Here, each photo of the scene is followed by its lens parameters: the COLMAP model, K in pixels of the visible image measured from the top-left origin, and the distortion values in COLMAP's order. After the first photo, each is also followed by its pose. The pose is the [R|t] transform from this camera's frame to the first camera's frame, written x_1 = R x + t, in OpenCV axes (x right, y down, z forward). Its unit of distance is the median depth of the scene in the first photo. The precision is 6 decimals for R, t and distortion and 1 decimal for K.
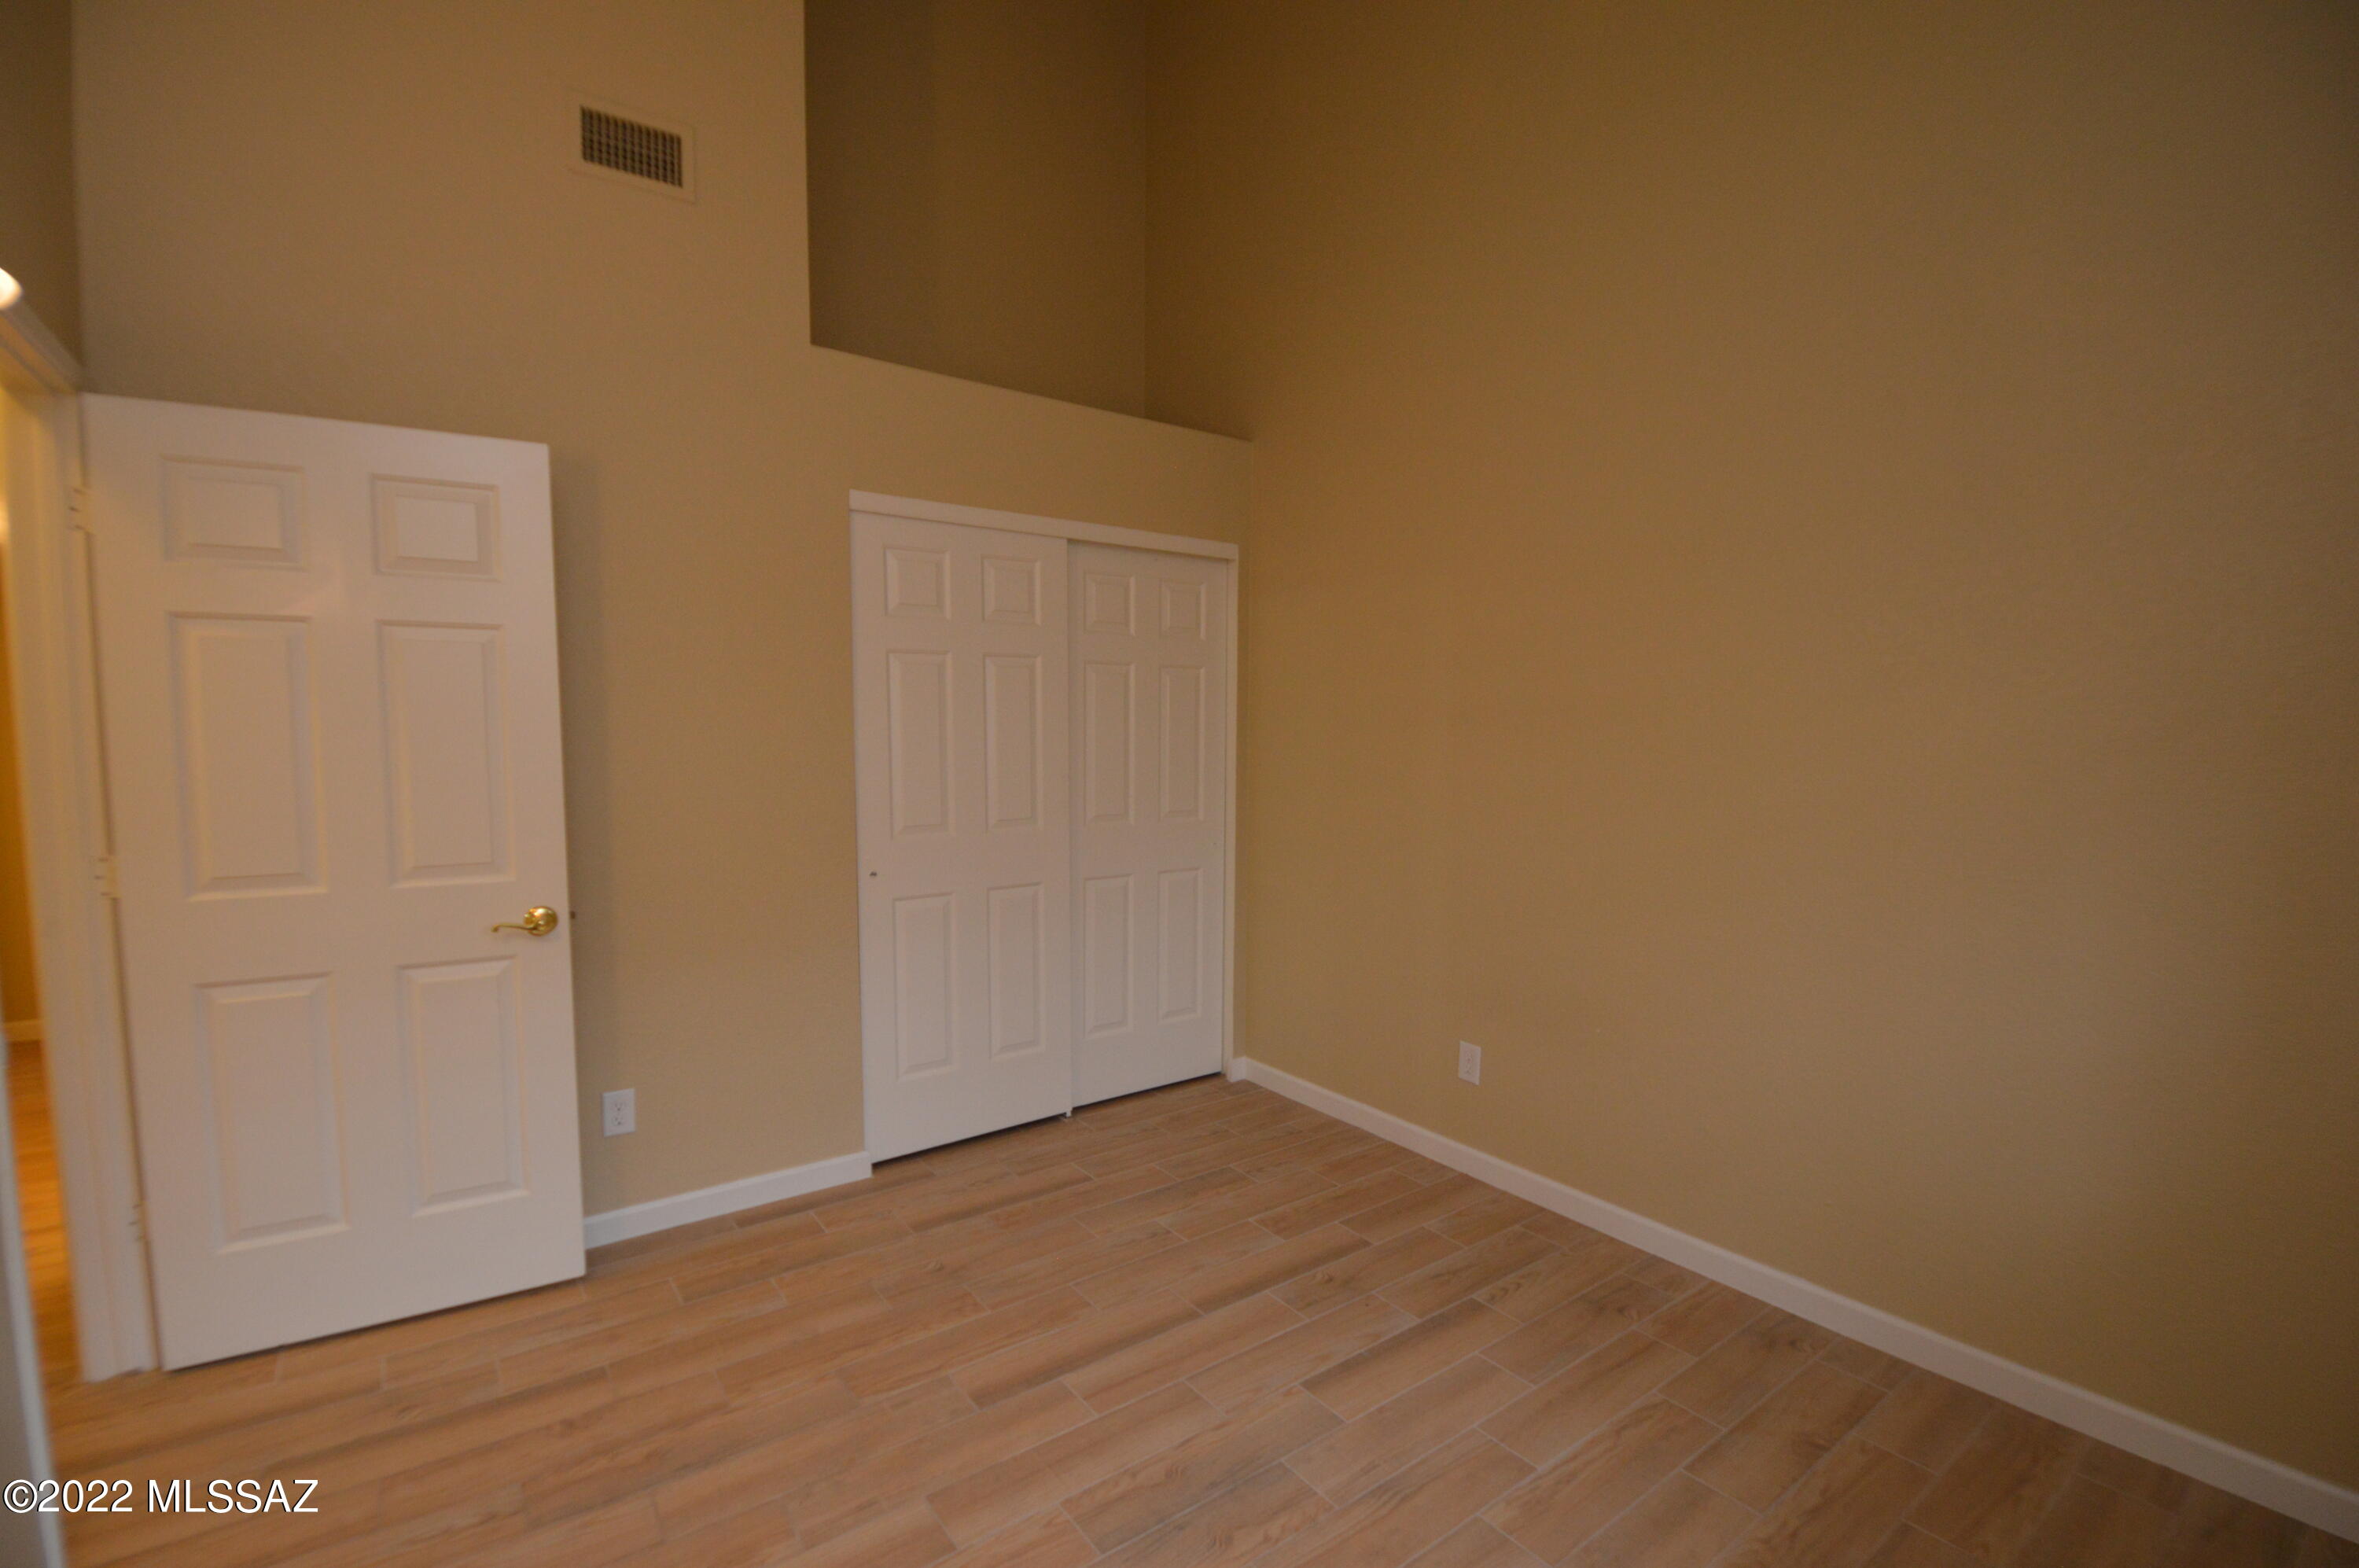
lens RADIAL K [[1052.7, 0, 1174.0], [0, 1052.7, 787.3], [0, 0, 1]] dist [-0.002356, -0.010113]
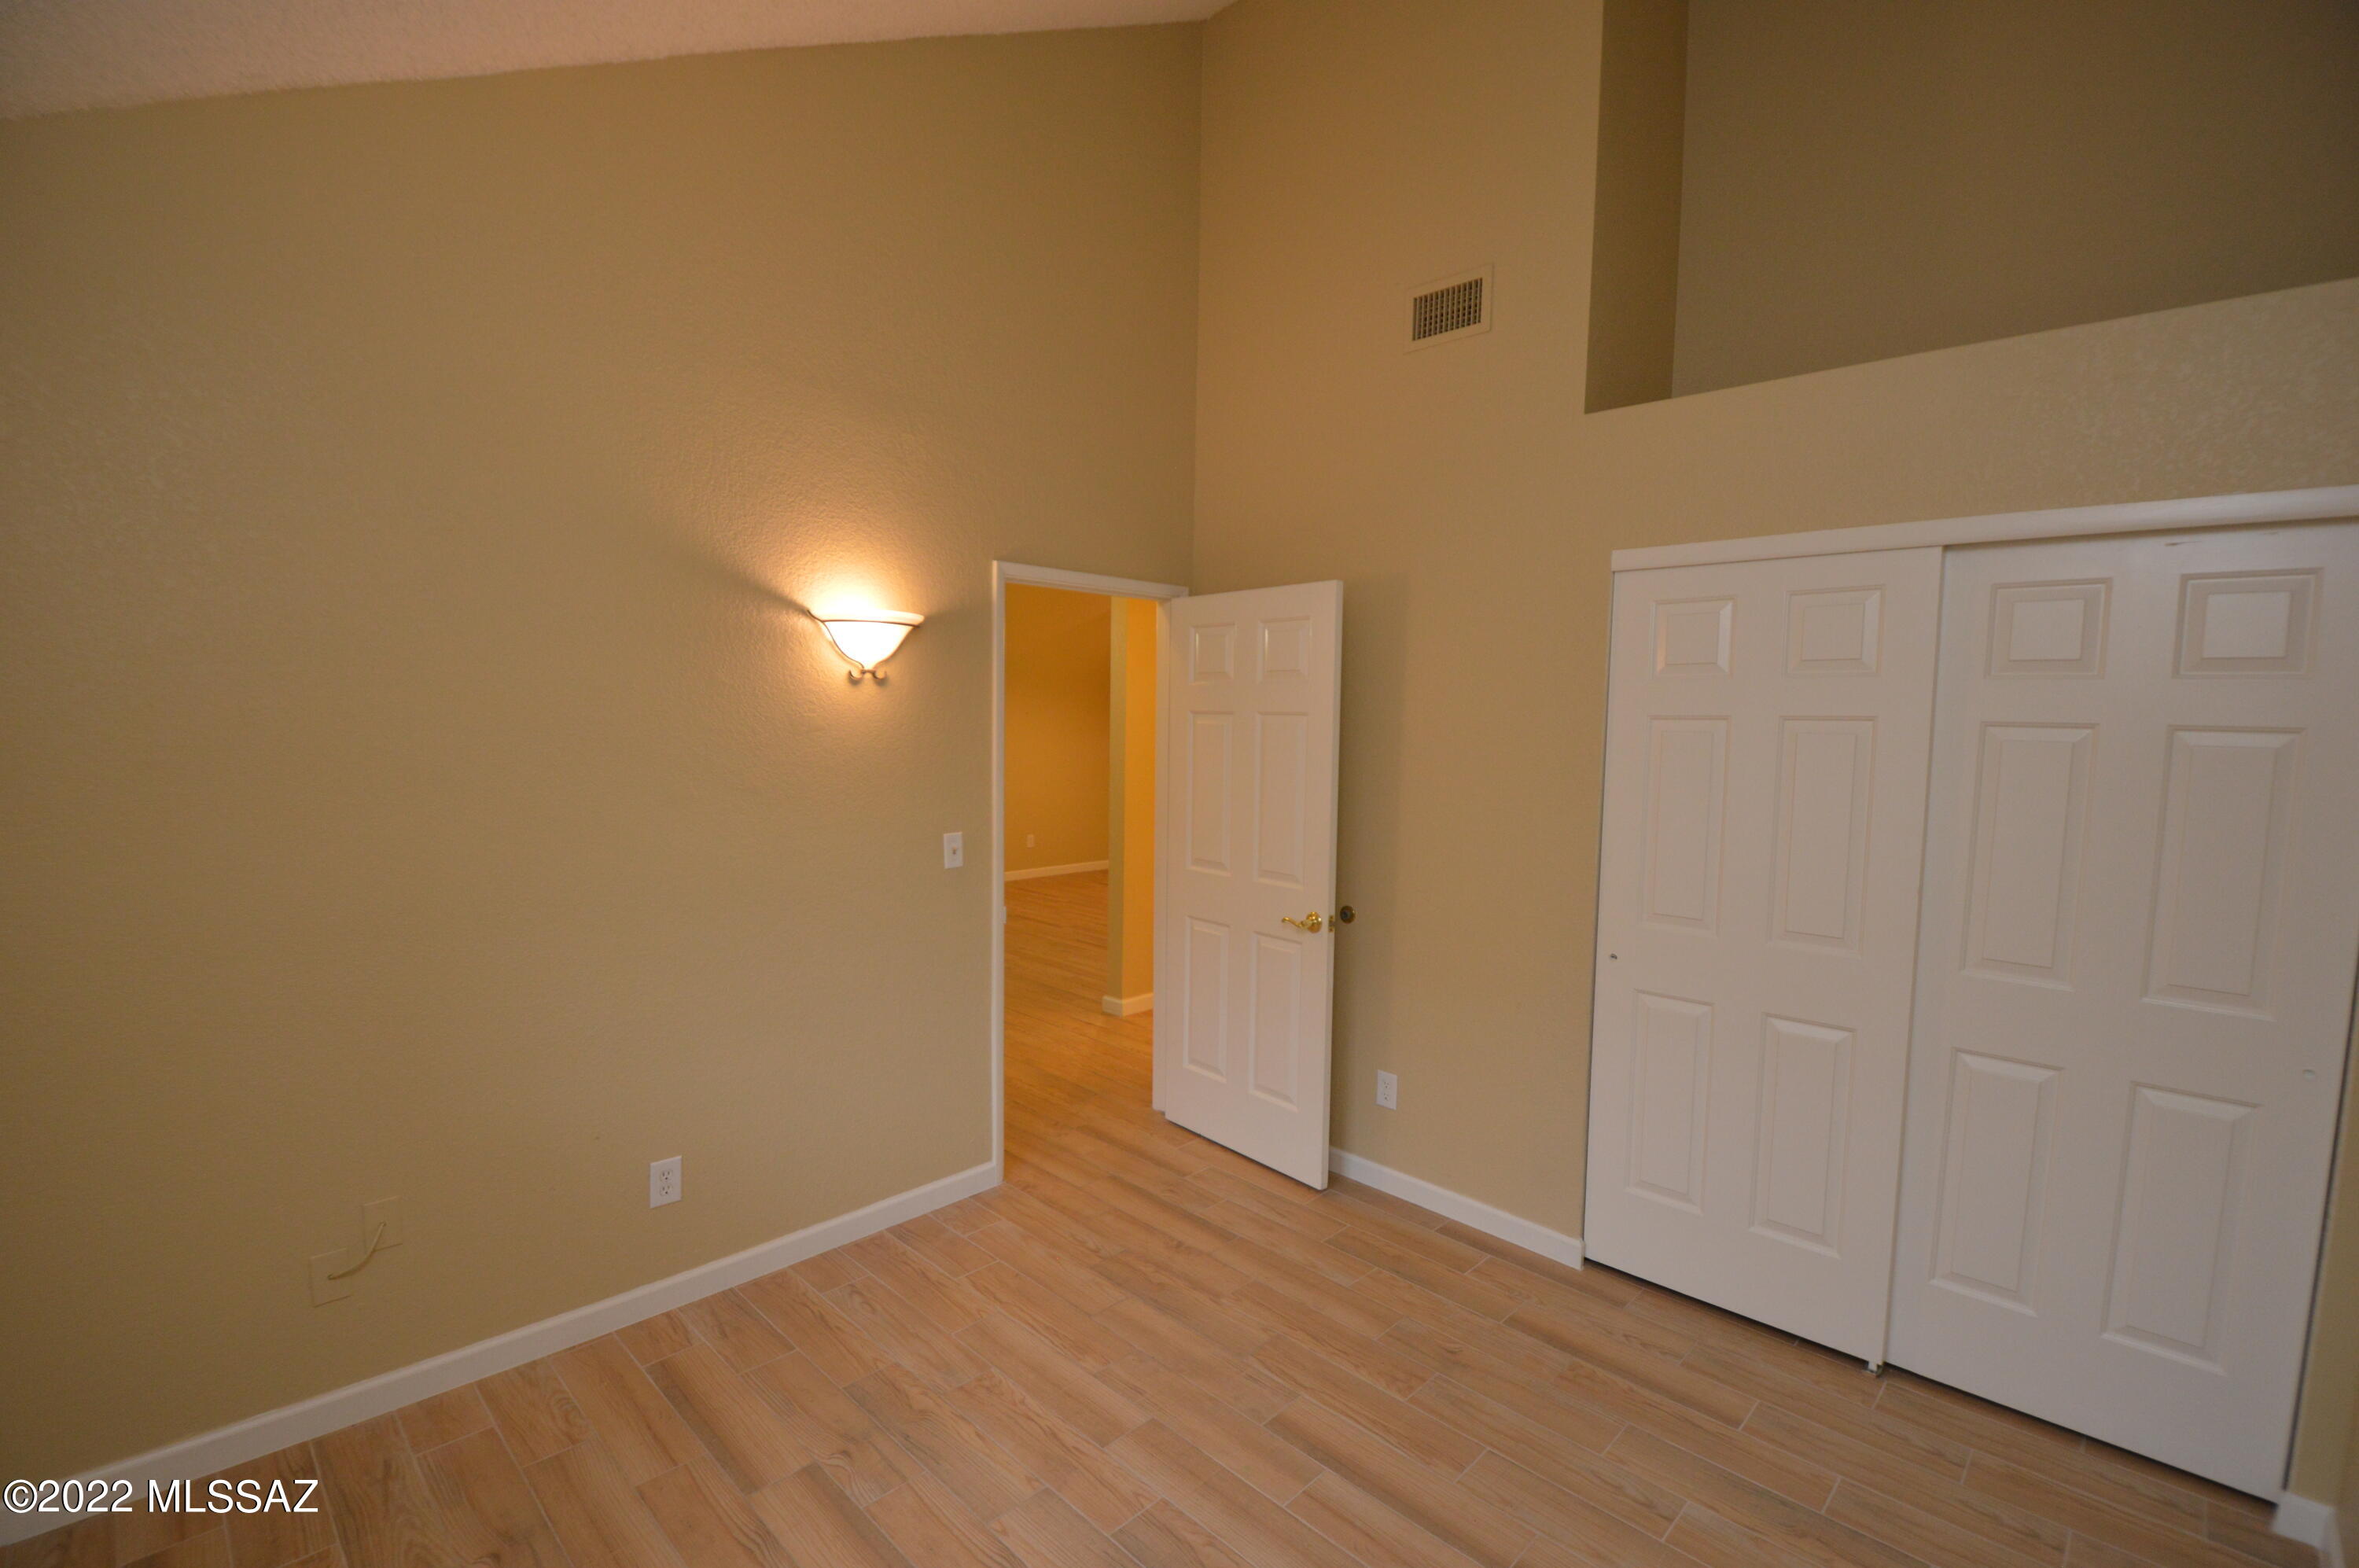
lens RADIAL K [[1052.7, 0, 1172.1], [0, 1052.7, 784.0], [0, 0, 1]] dist [-0.002356, -0.010113]
pose [[0.137350, 0.062086, -0.988575, 0.746467], [-0.077992, 0.995613, 0.051692, -0.114083], [0.987447, 0.070001, 0.141589, 0.611946]]
